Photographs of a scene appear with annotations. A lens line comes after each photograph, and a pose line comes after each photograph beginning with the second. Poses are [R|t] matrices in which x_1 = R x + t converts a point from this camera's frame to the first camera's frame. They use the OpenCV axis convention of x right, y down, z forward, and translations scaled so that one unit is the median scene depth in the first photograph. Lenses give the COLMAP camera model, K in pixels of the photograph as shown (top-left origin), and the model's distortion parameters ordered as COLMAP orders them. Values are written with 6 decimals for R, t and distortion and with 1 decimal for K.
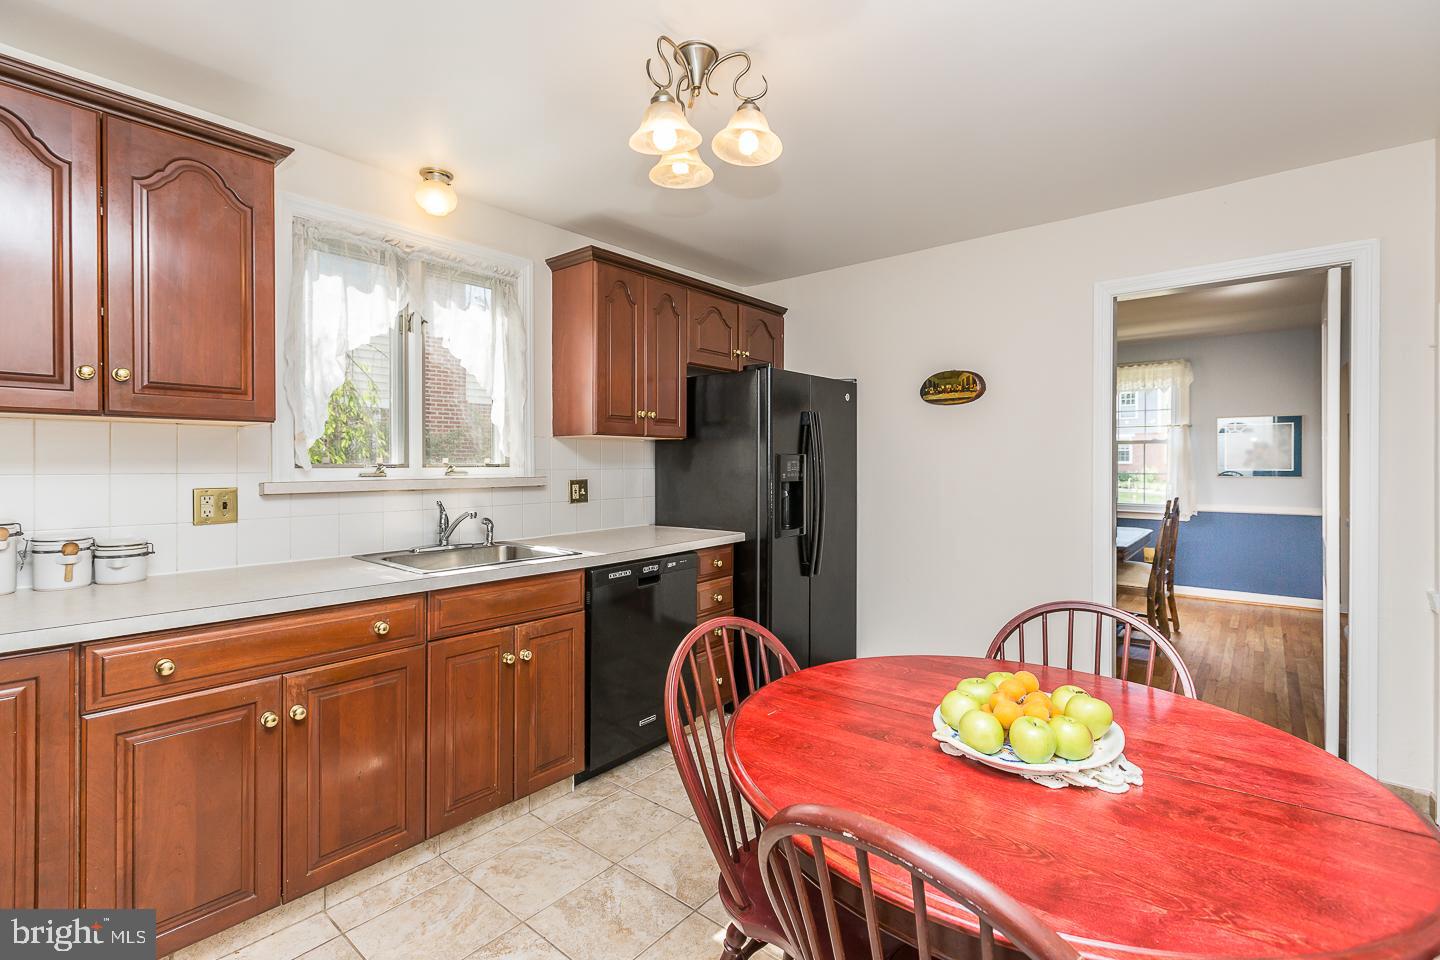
lens RADIAL K [[660.8, 0, 711.2], [0, 660.8, 473.4], [0, 0, 1]] dist [0.004928, 0.000021]
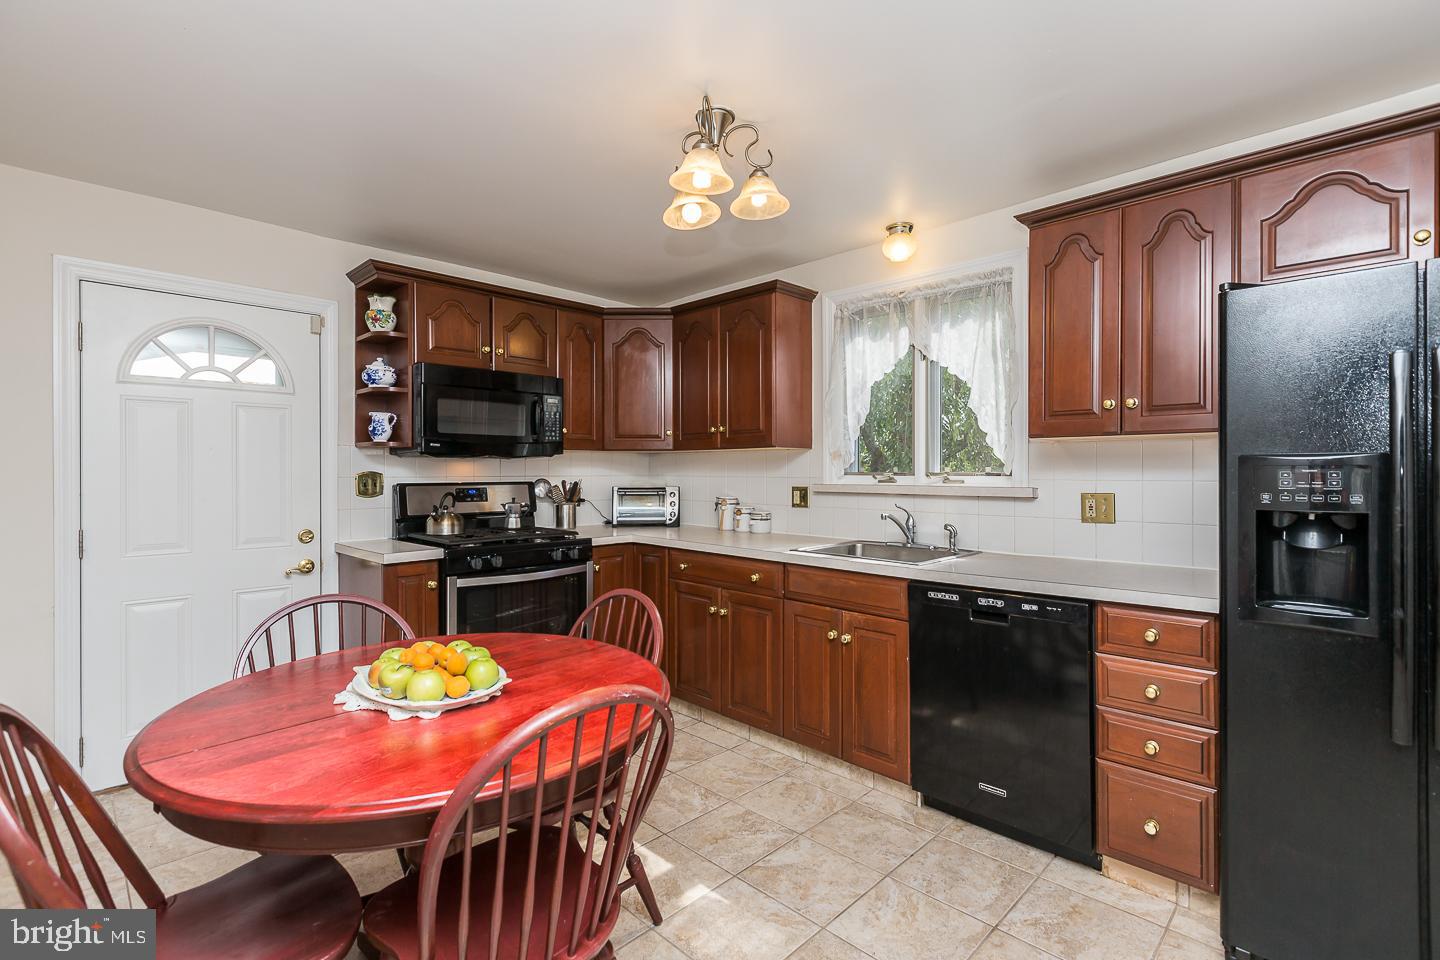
lens RADIAL K [[660.8, 0, 711.9], [0, 660.8, 470.7], [0, 0, 1]] dist [0.004928, 0.000021]
pose [[-0.099536, 0.000095, -0.995034, 0.887898], [-0.013119, 0.999913, 0.001408, -0.016985], [0.994948, 0.013194, -0.099526, 0.871766]]
